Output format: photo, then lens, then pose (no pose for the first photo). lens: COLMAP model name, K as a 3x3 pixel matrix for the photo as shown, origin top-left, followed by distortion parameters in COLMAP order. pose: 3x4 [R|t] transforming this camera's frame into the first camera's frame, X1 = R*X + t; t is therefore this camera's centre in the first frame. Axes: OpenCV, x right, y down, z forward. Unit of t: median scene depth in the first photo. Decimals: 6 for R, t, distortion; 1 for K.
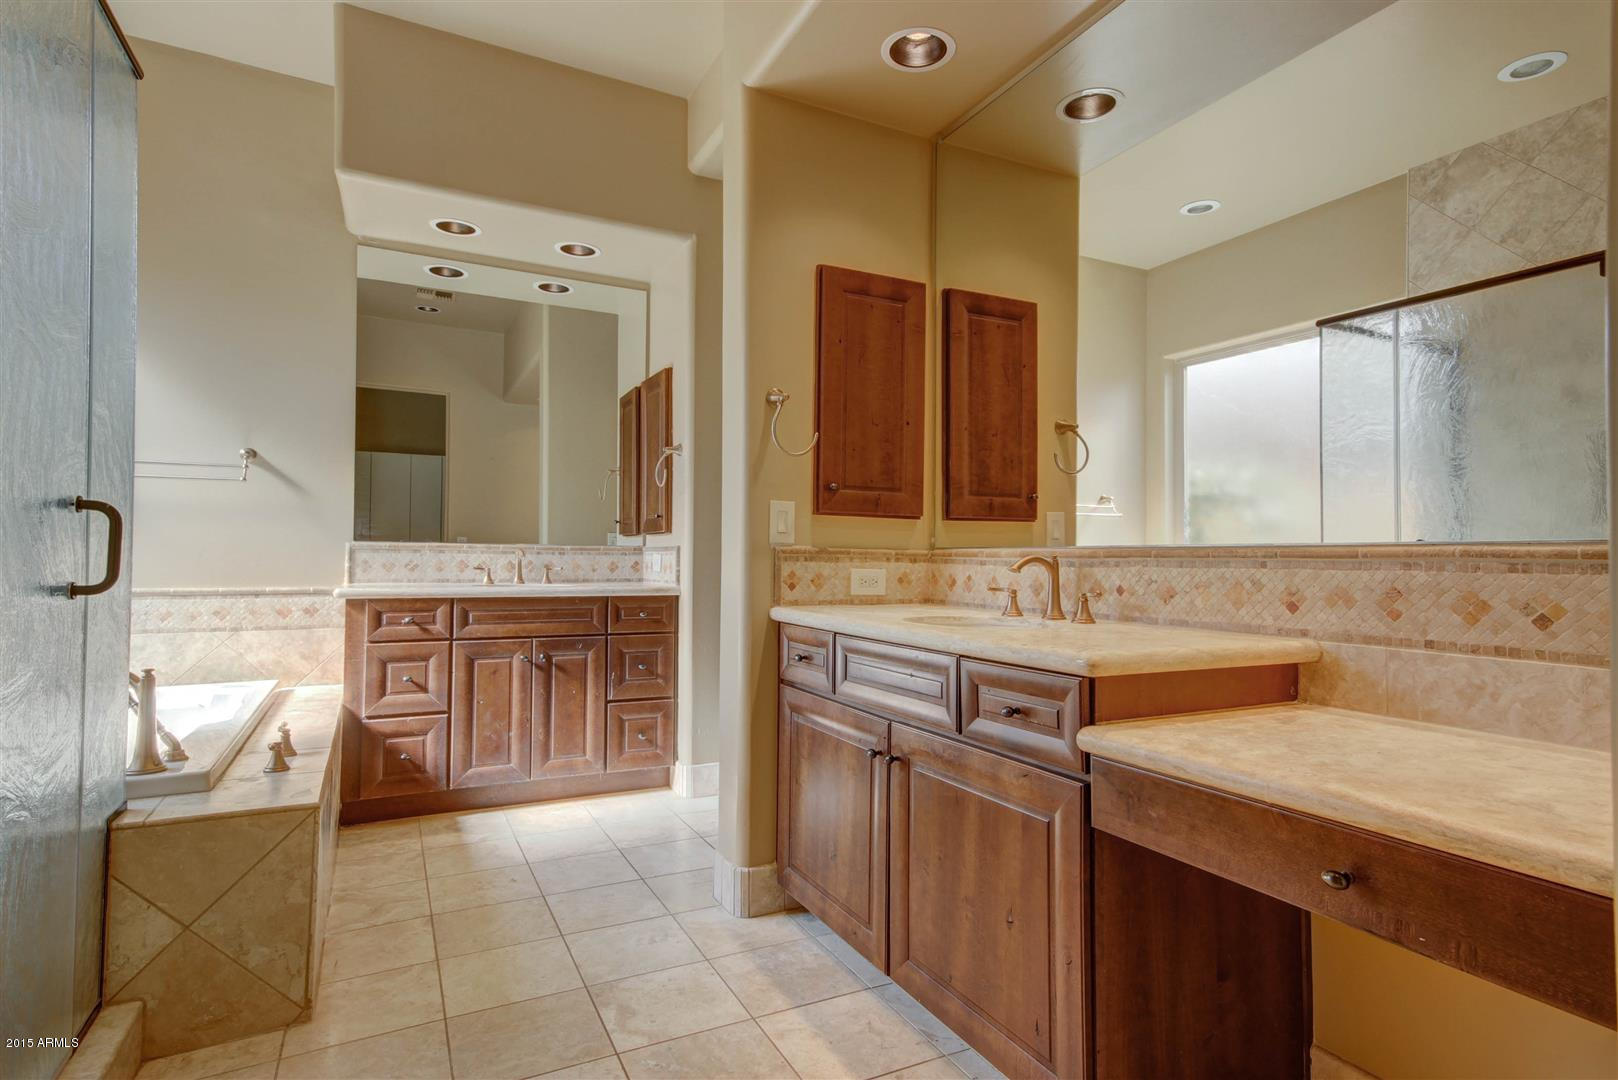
lens RADIAL K [[846.5, 0, 813.1], [0, 846.5, 541.2], [0, 0, 1]] dist [0.029120, 0.006219]
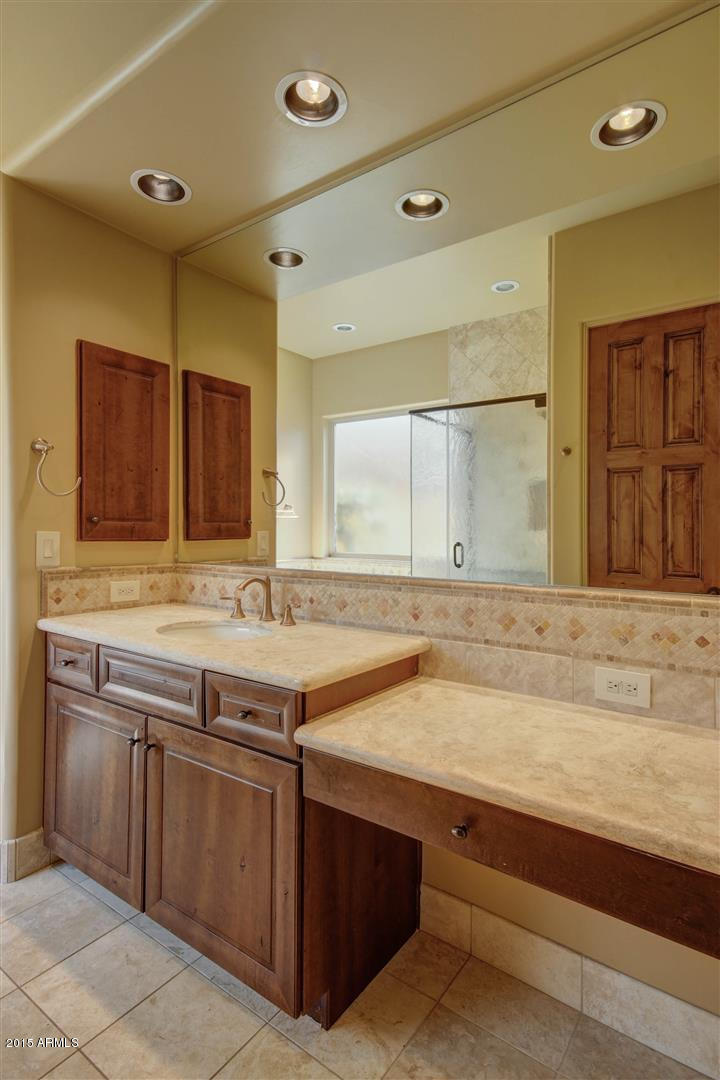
lens RADIAL K [[565.0, 0, 361.6], [0, 565.0, 534.2], [0, 0, 1]] dist [0.029120, 0.006219]
pose [[0.891039, -0.008363, 0.453851, -0.007351], [-0.004413, 0.999623, 0.027084, -0.073292], [-0.453906, -0.026135, 0.890666, 0.071324]]
